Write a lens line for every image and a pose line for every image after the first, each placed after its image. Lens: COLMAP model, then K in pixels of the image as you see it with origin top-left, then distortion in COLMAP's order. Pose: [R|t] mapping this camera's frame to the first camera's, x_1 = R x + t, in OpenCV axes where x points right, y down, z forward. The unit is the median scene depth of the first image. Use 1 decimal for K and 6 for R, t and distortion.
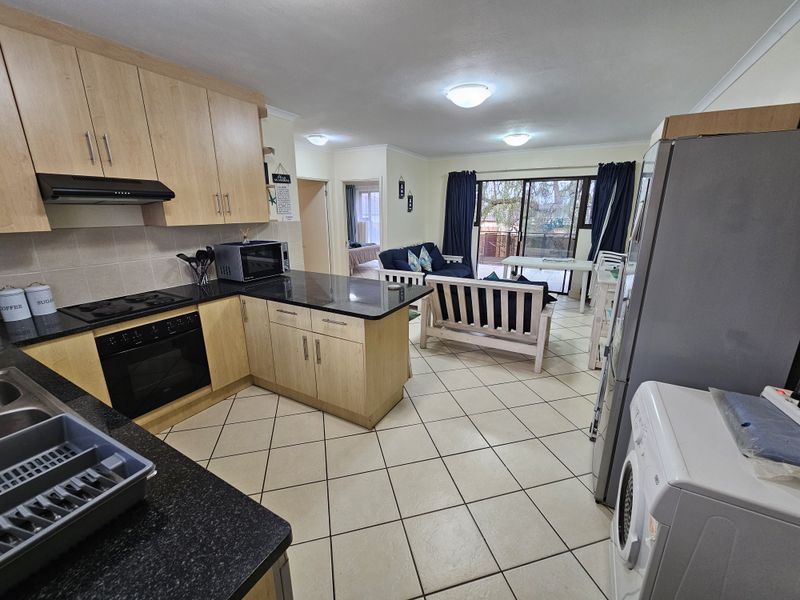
lens RADIAL K [[324.8, 0, 399.8], [0, 324.8, 299.4], [0, 0, 1]] dist [-0.003180, 0.000649]
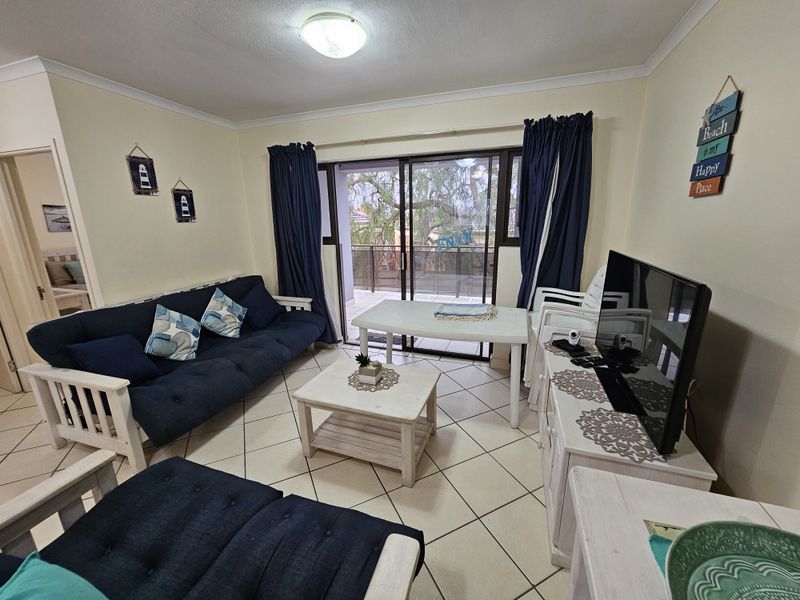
lens RADIAL K [[324.8, 0, 400.2], [0, 324.8, 299.8], [0, 0, 1]] dist [-0.003180, 0.000649]
pose [[0.982162, -0.062435, 0.177369, 0.553547], [0.066293, 0.997674, -0.015900, -0.251176], [-0.175964, 0.027375, 0.984016, 0.952246]]
